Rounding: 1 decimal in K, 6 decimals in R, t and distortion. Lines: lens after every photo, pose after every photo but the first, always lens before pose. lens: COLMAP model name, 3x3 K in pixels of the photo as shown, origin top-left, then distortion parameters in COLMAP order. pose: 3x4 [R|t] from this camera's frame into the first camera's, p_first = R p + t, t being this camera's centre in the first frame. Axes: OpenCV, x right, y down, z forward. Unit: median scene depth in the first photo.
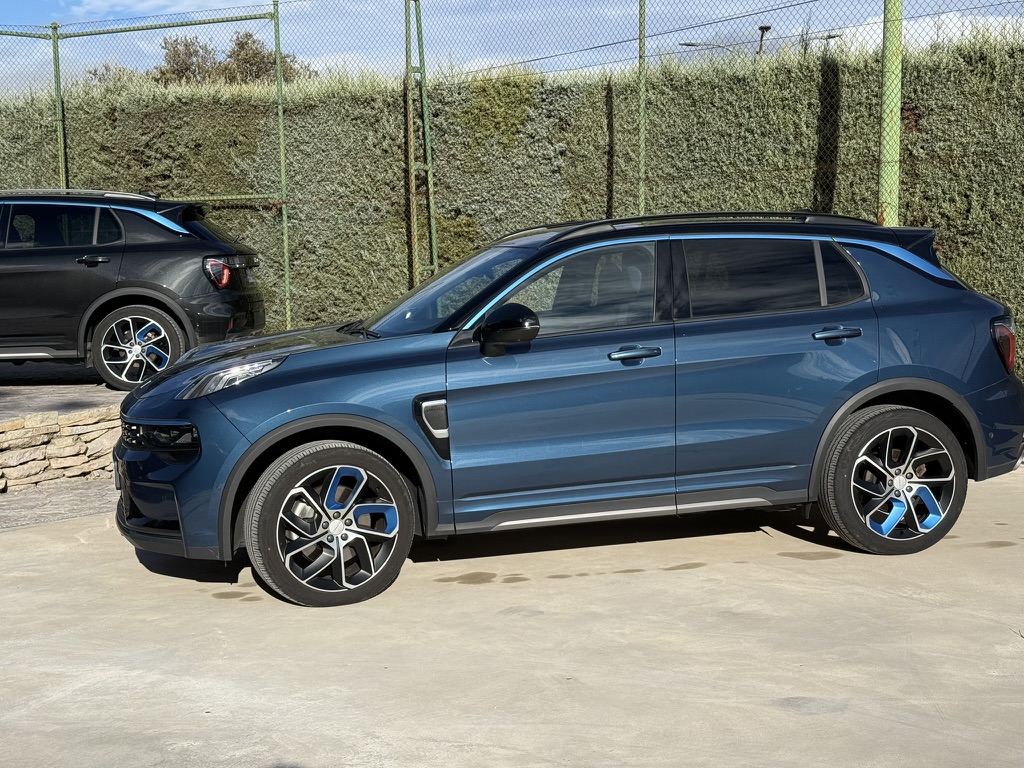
lens RADIAL K [[1400.5, 0, 524.6], [0, 1400.5, 387.2], [0, 0, 1]] dist [0.174308, -0.360874]
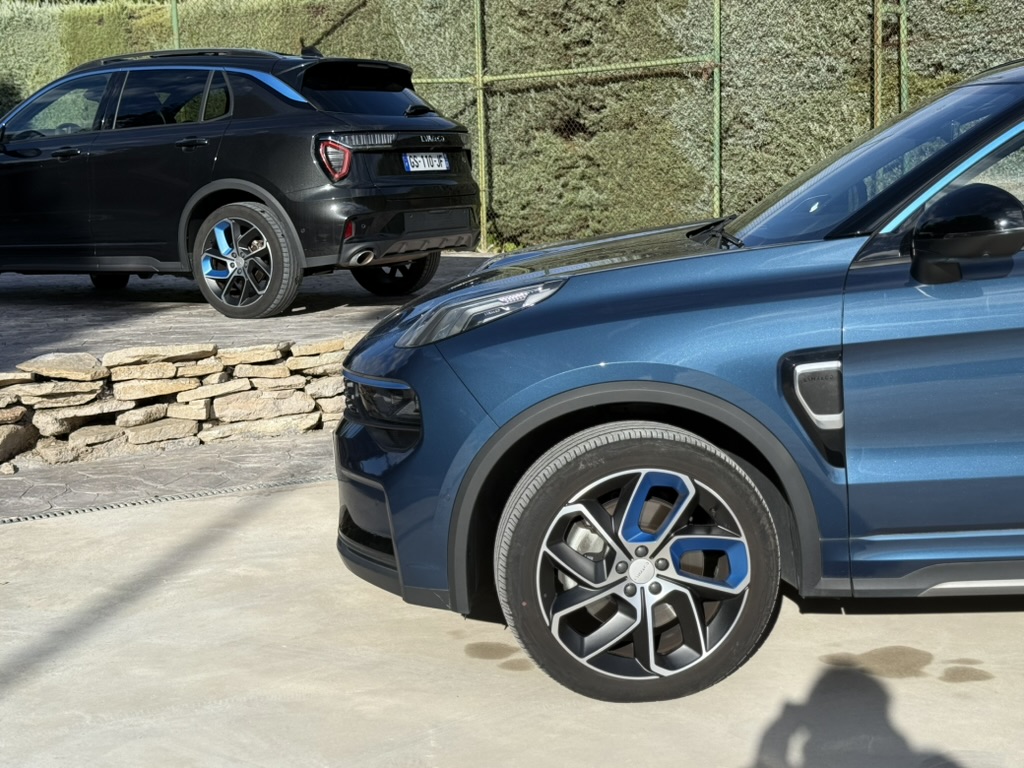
lens RADIAL K [[1400.5, 0, 524.6], [0, 1400.5, 387.2], [0, 0, 1]] dist [0.174308, -0.360874]
pose [[0.942073, 0.043582, -0.332564, 0.006465], [-0.017586, 0.996577, 0.080782, -0.012269], [0.334946, -0.070254, 0.939614, 0.223137]]
